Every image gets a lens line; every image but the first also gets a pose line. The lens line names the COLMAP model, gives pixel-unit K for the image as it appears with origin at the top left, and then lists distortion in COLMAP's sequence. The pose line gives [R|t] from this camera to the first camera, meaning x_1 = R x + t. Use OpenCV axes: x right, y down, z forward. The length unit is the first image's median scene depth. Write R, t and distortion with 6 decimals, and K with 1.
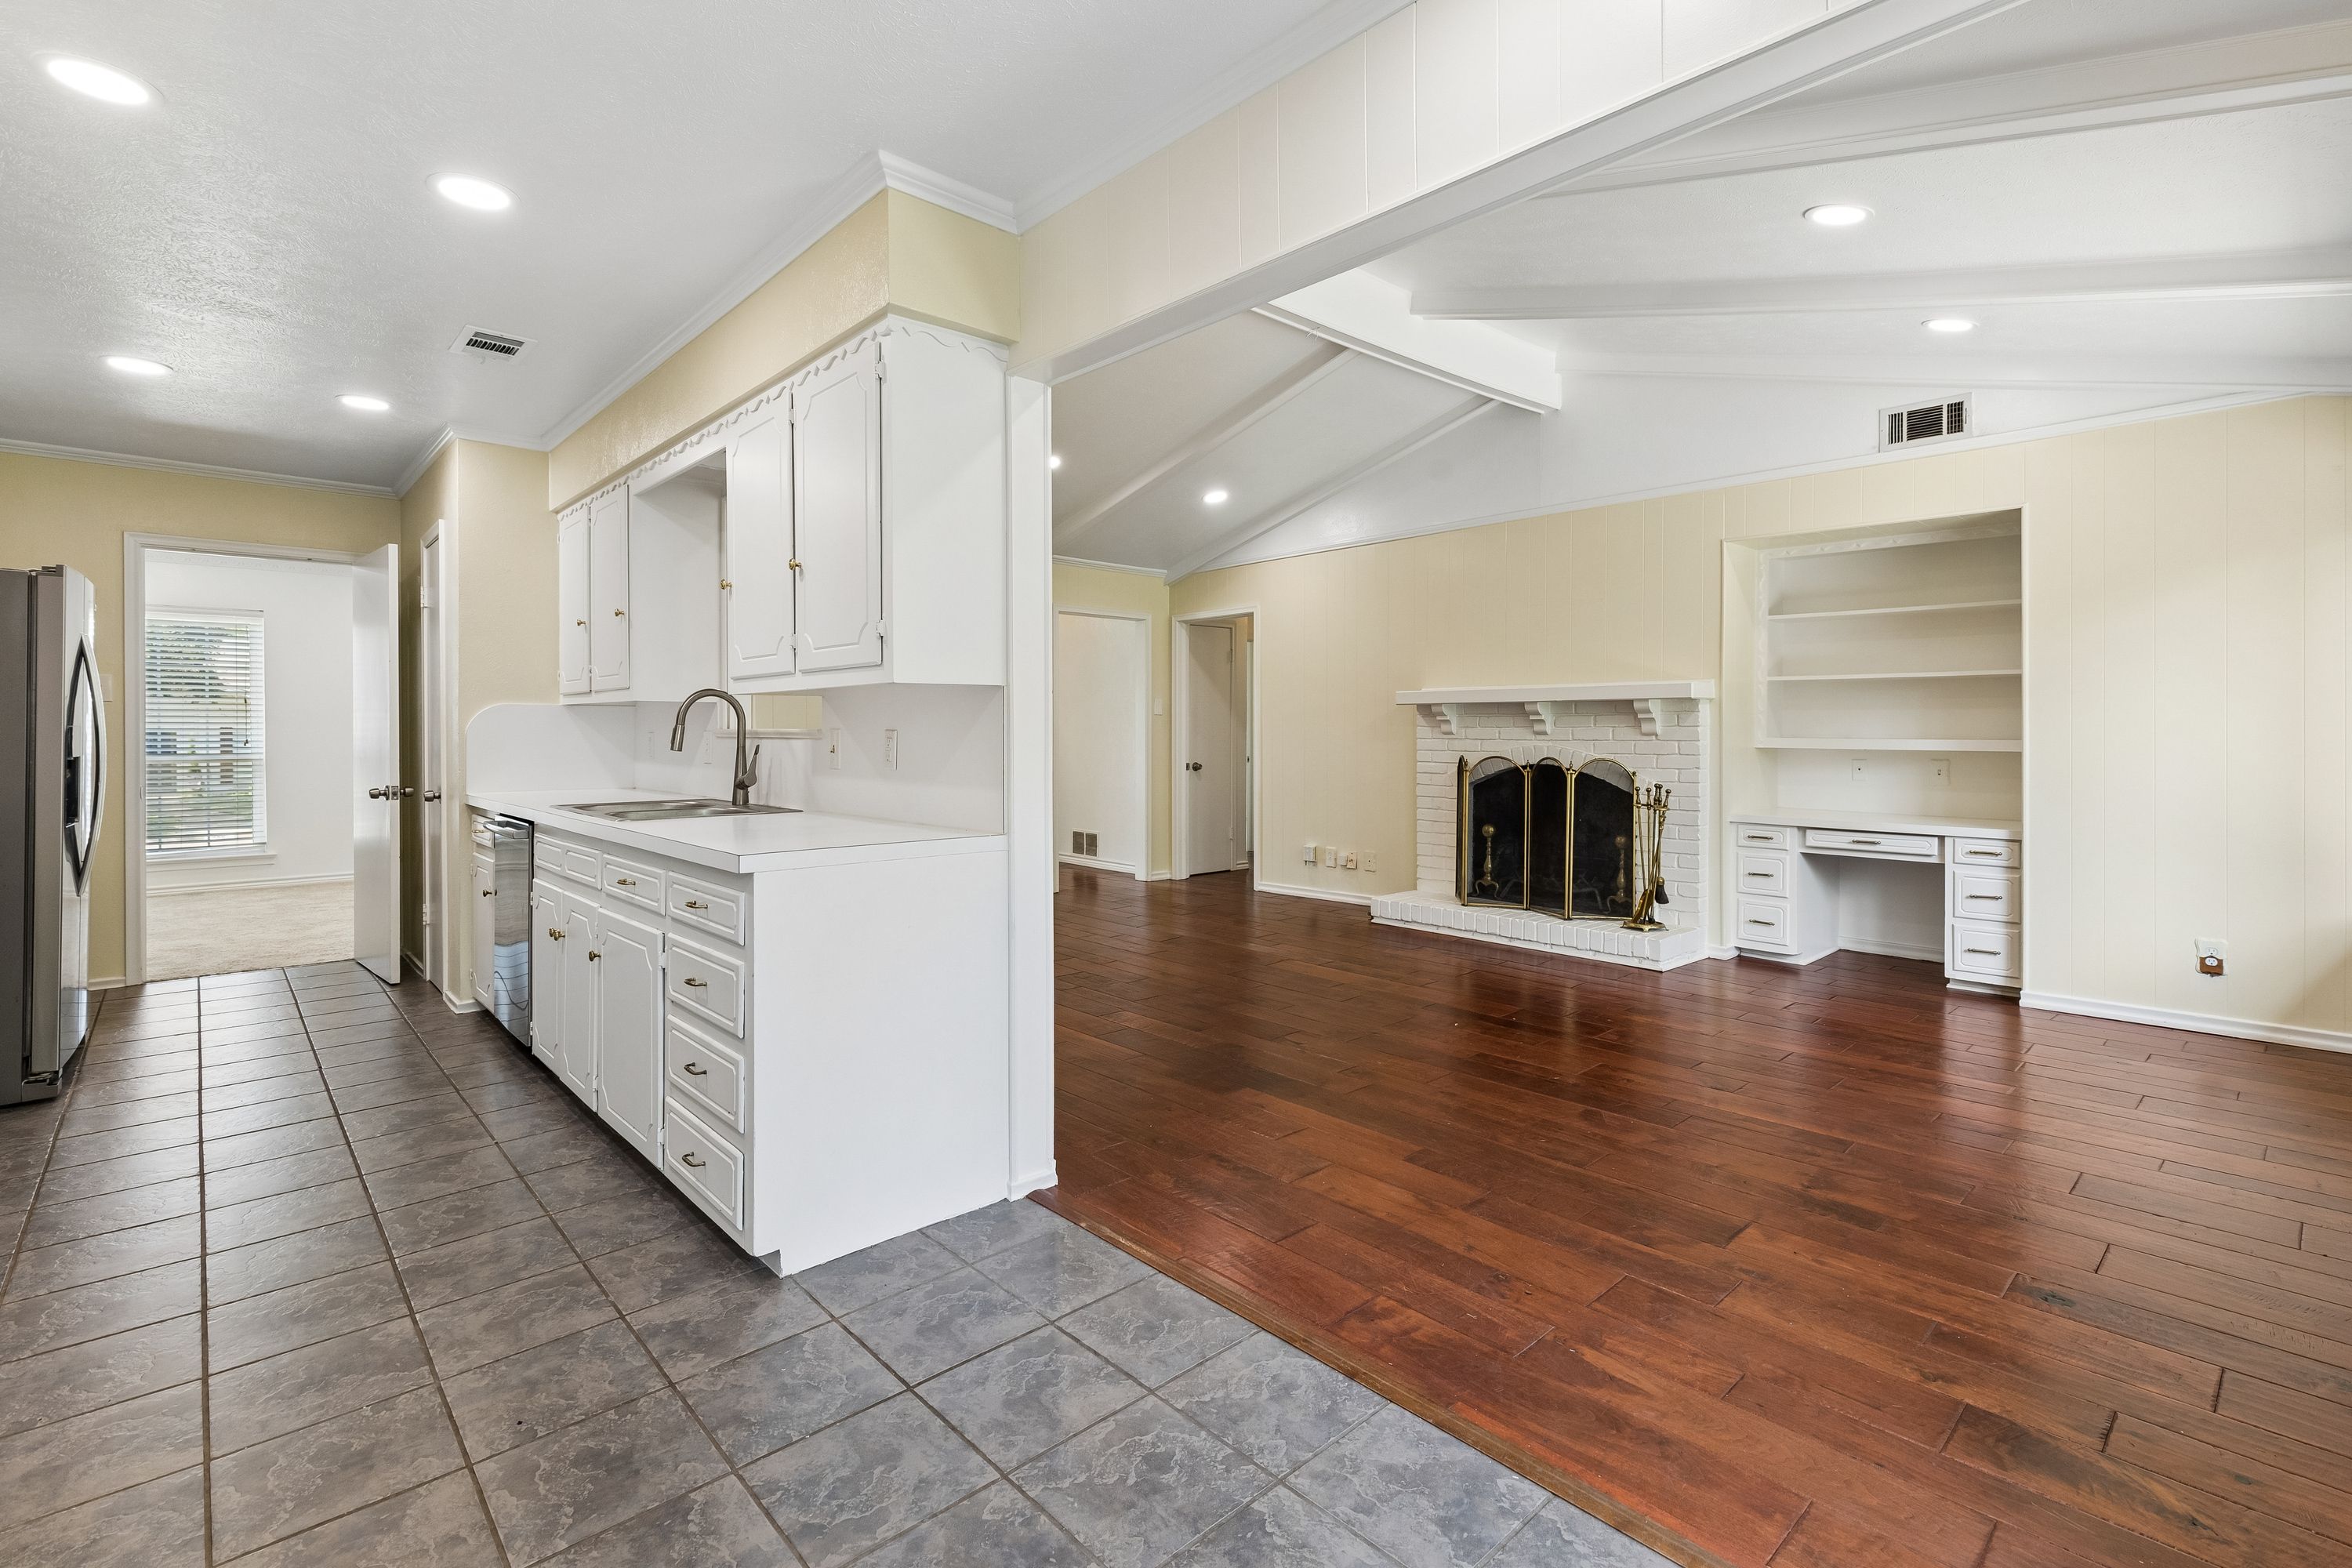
lens RADIAL K [[1074.7, 0, 1185.1], [0, 1074.7, 737.1], [0, 0, 1]] dist [0.004638, -0.000660]
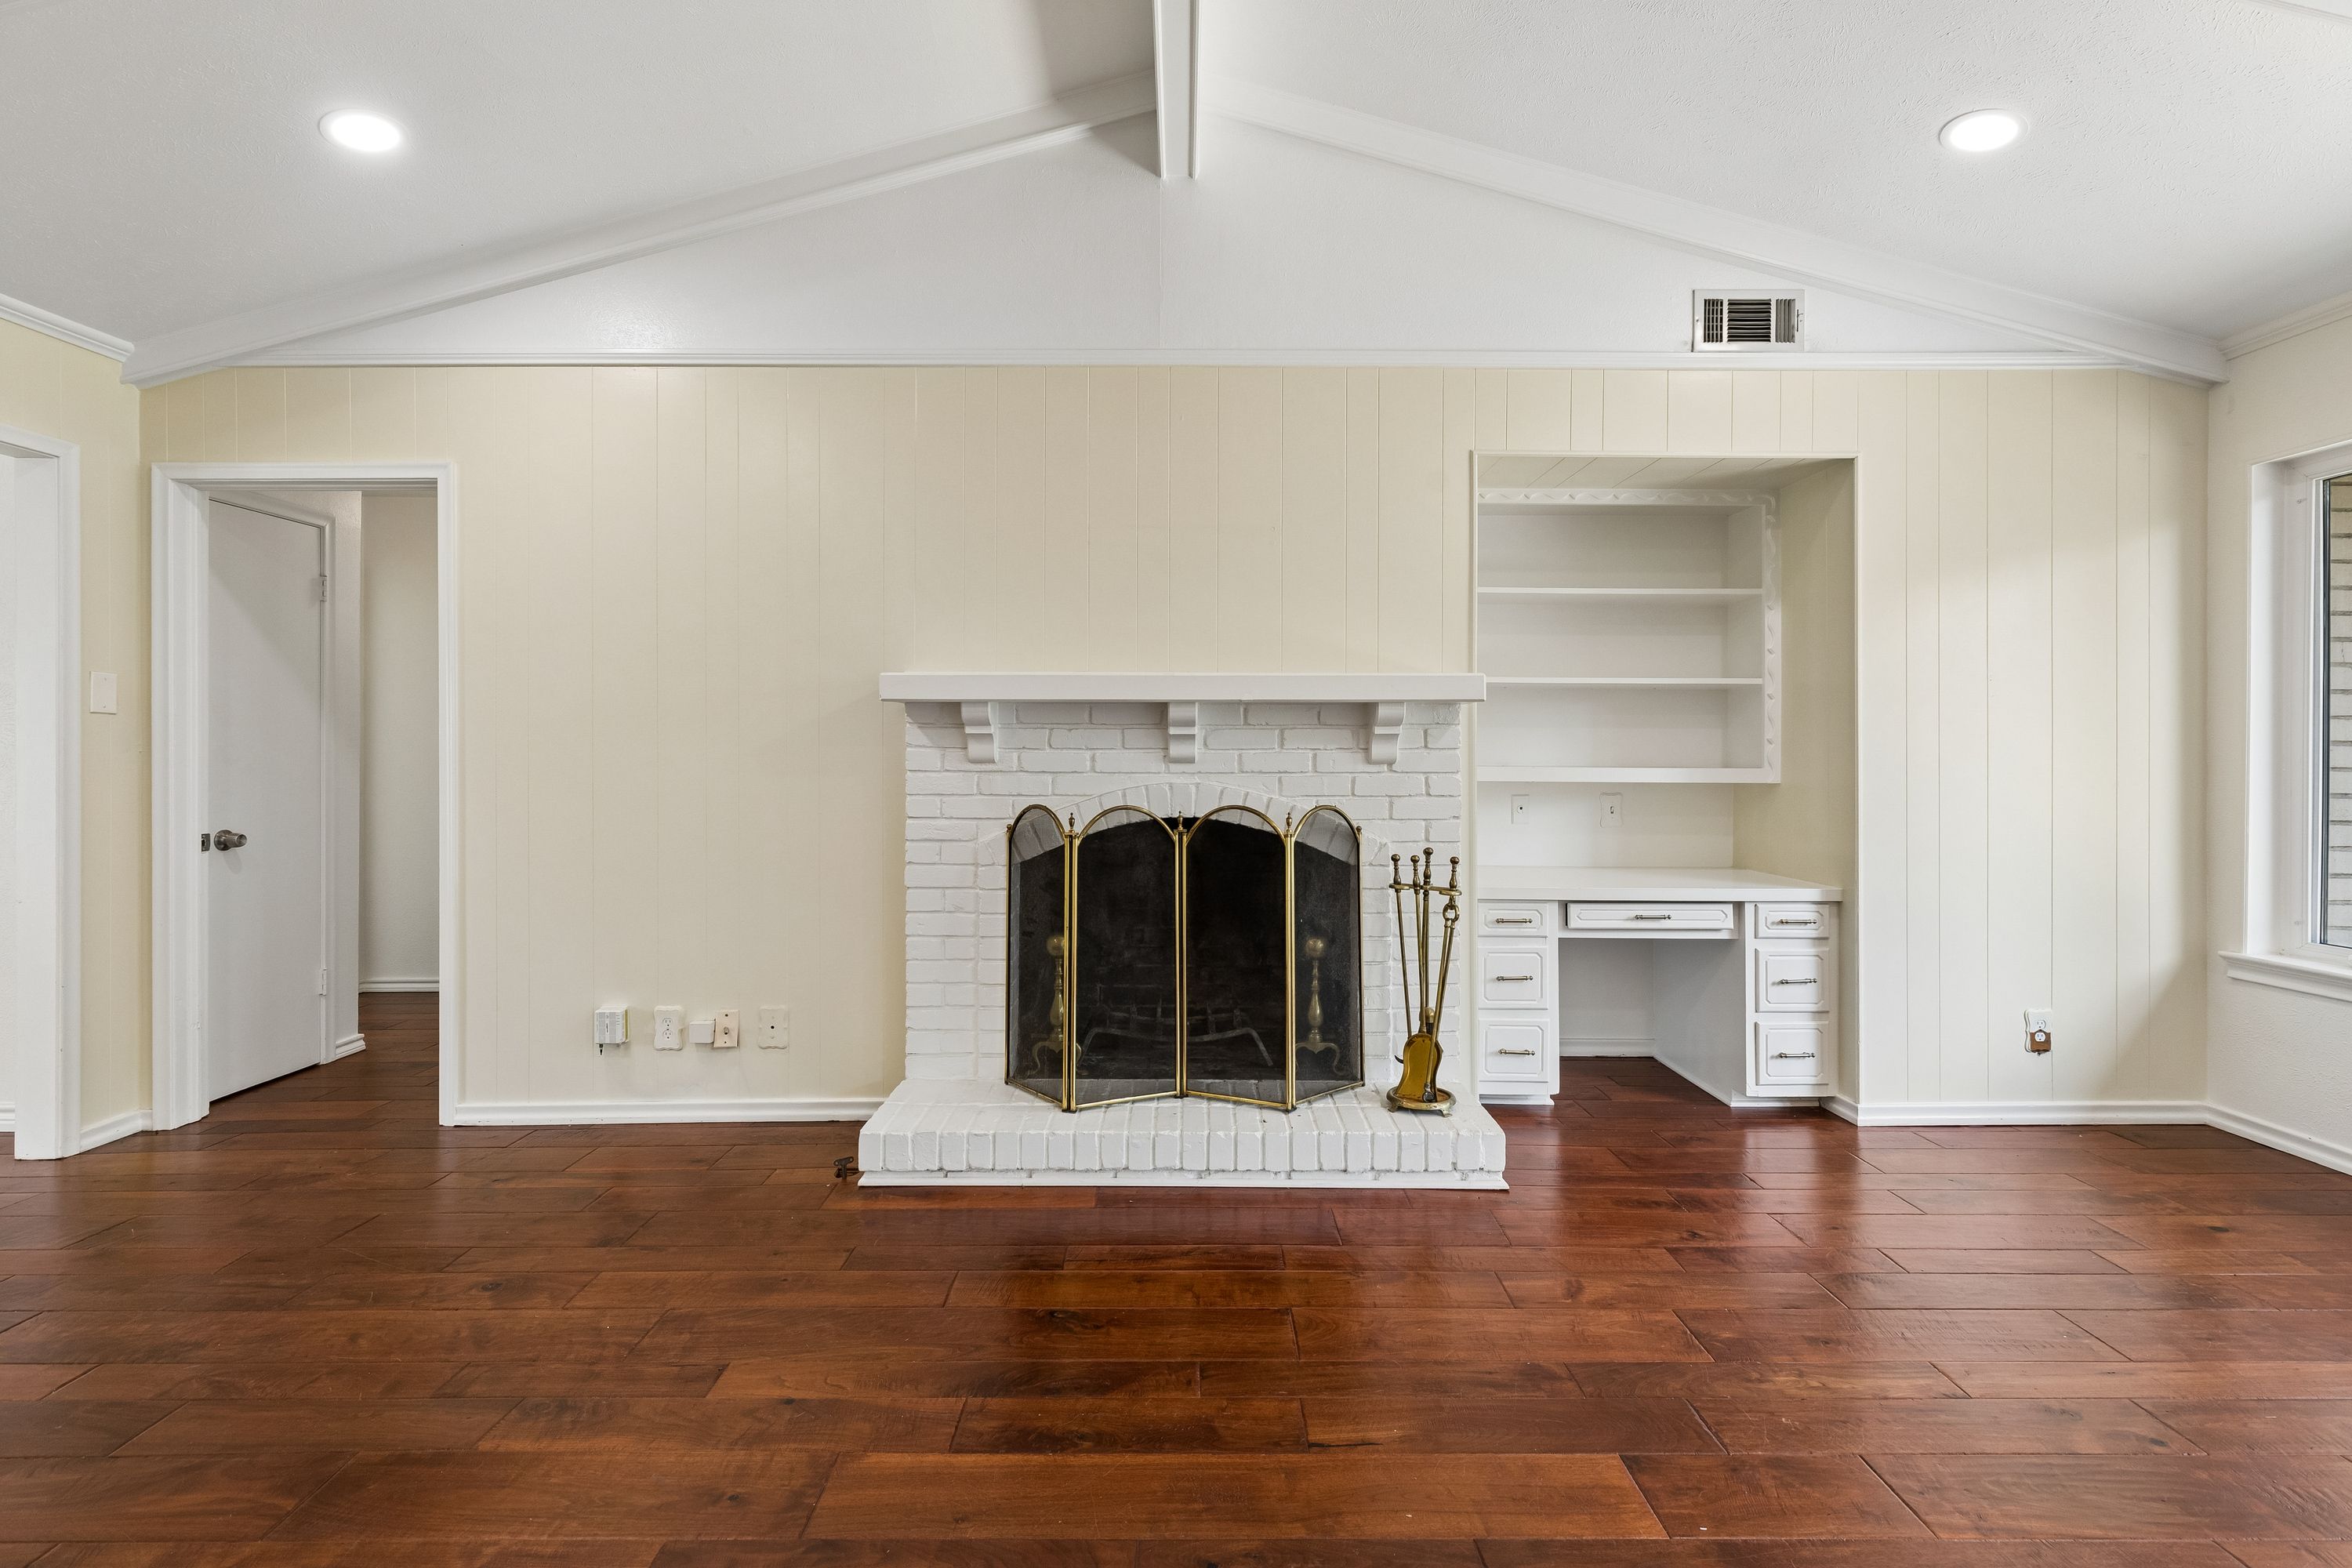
lens RADIAL K [[1074.8, 0, 1179.9], [0, 1074.8, 754.8], [0, 0, 1]] dist [0.005264, 0.000162]
pose [[0.677189, 0.002163, 0.735806, -0.087473], [0.003197, 0.999978, -0.005882, -0.003971], [-0.735802, 0.006336, 0.677167, 0.808834]]
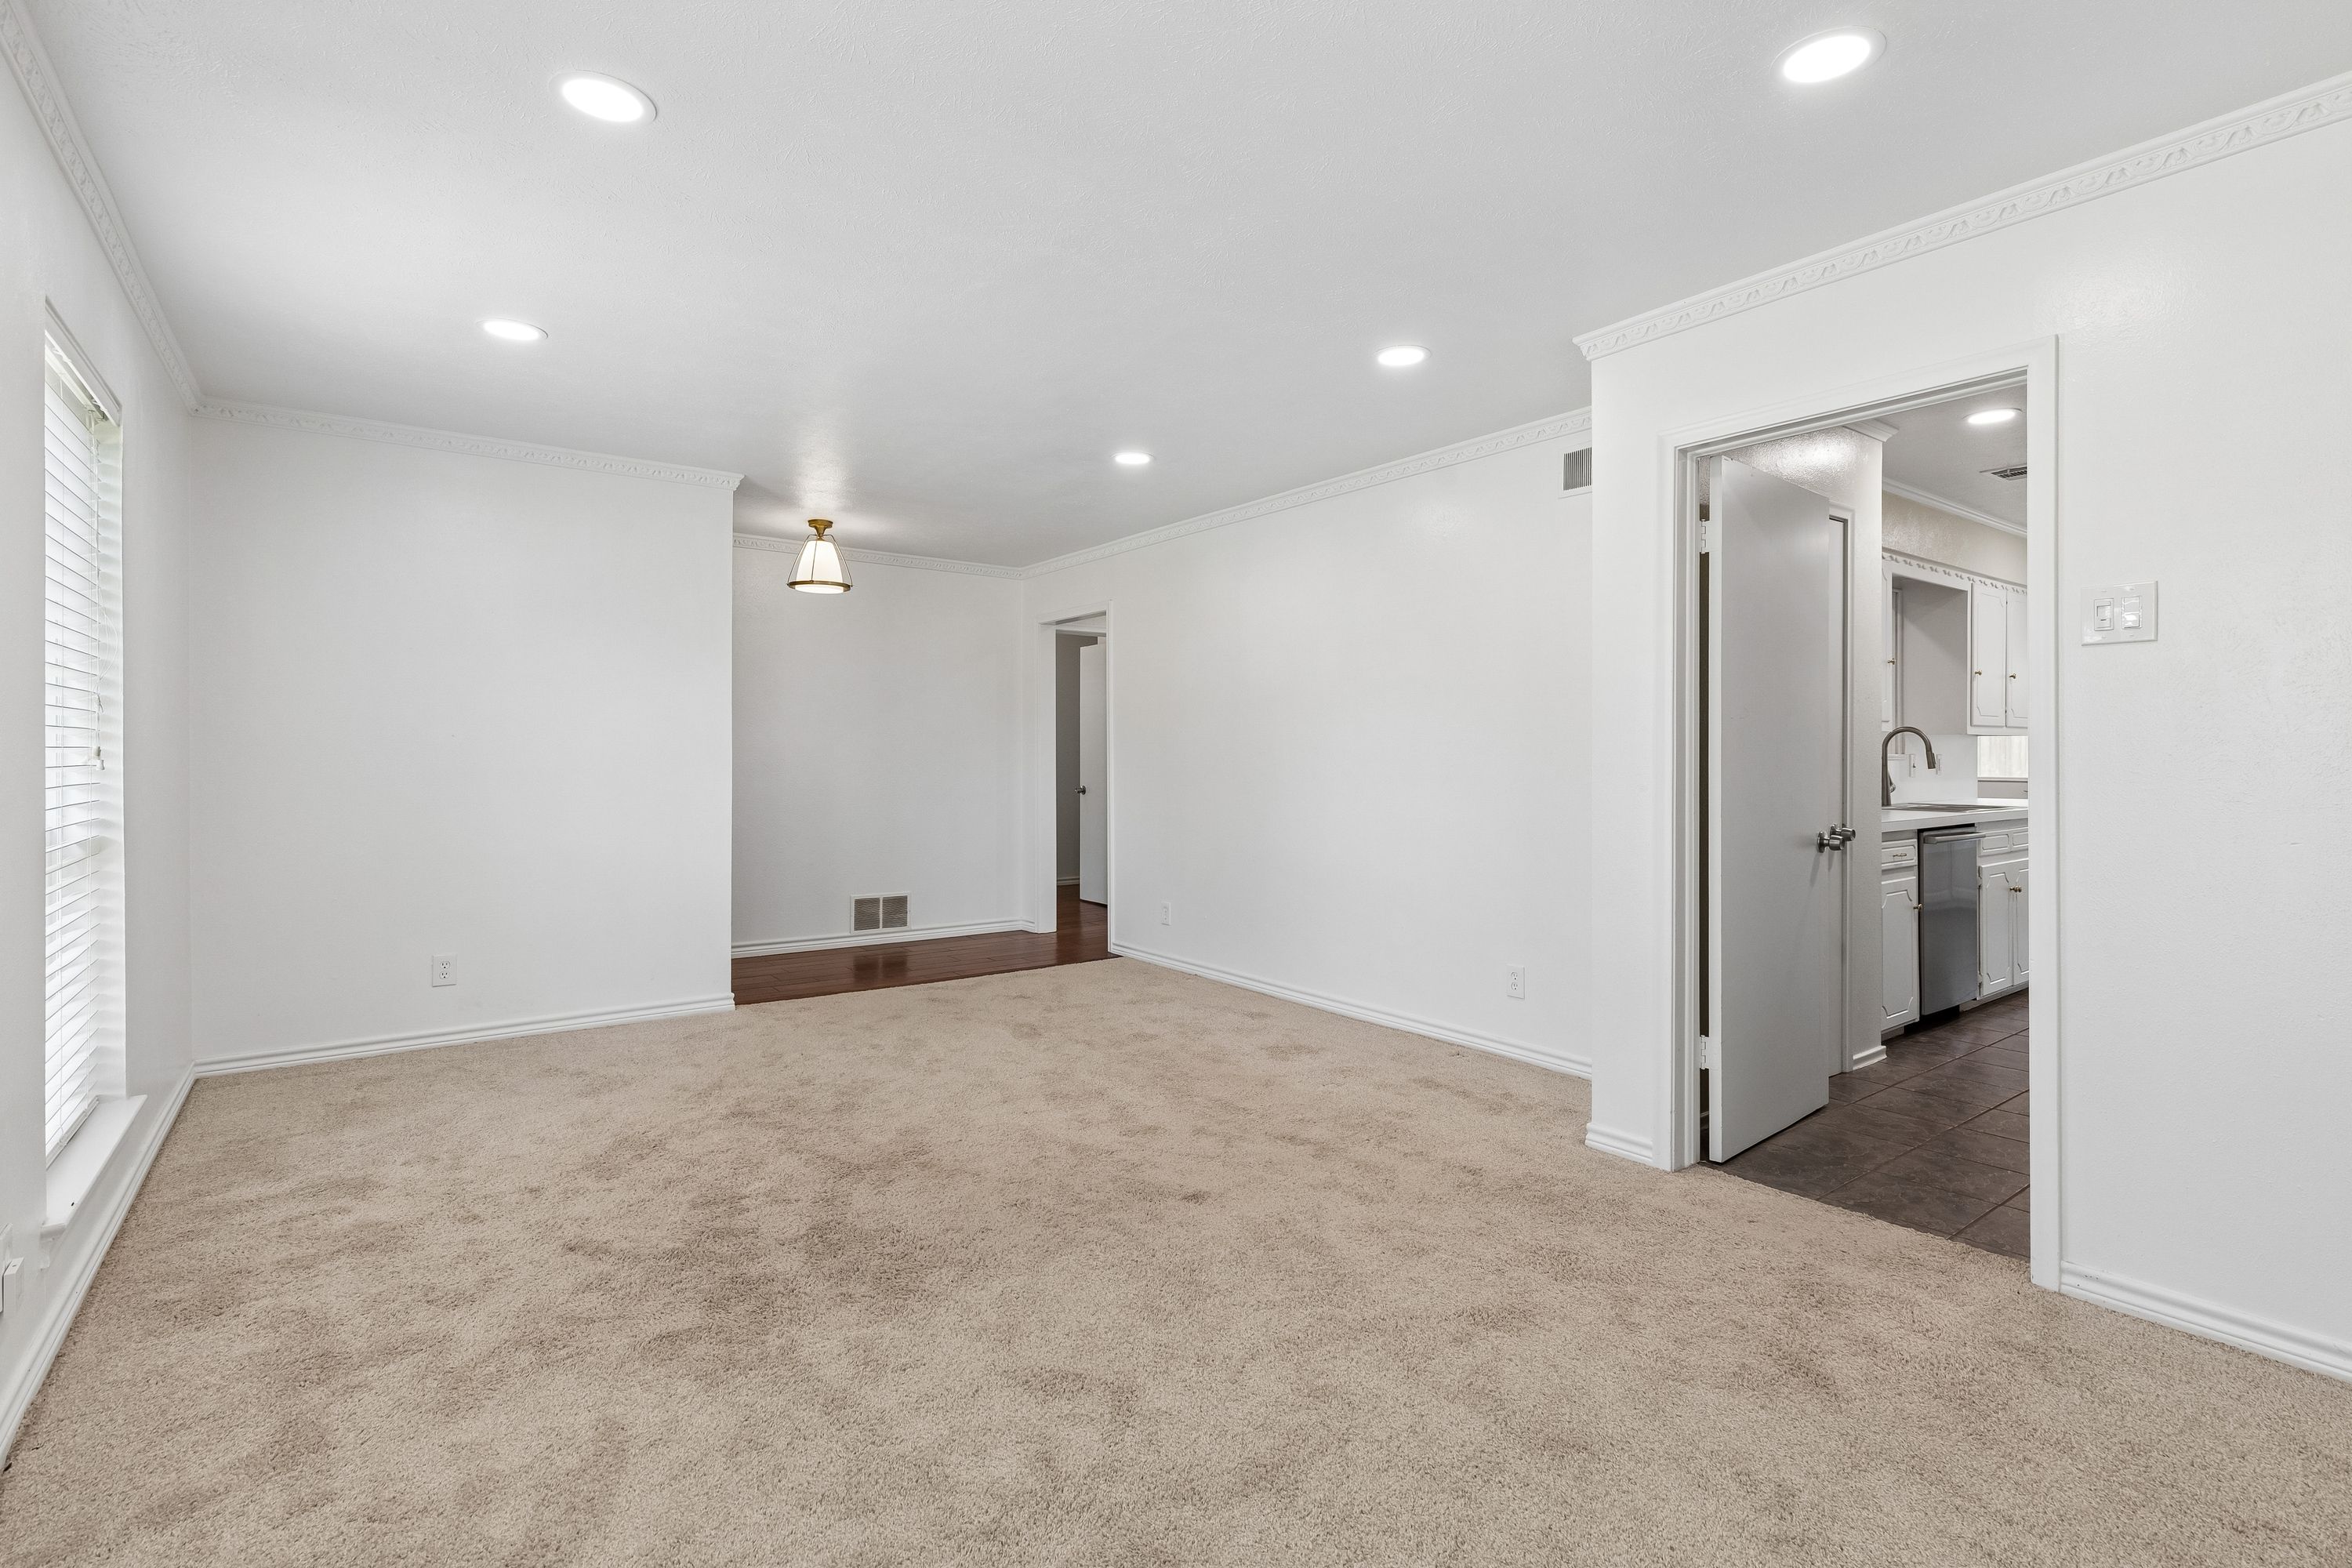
lens RADIAL K [[1115.4, 0, 1176.7], [0, 1115.4, 750.5], [0, 0, 1]] dist [-0.000172, -0.000034]
pose [[0.113077, 0.001926, 0.993584, -1.605587], [0.008517, 0.999960, -0.002907, -0.011950], [-0.993550, 0.008791, 0.113056, 1.411639]]
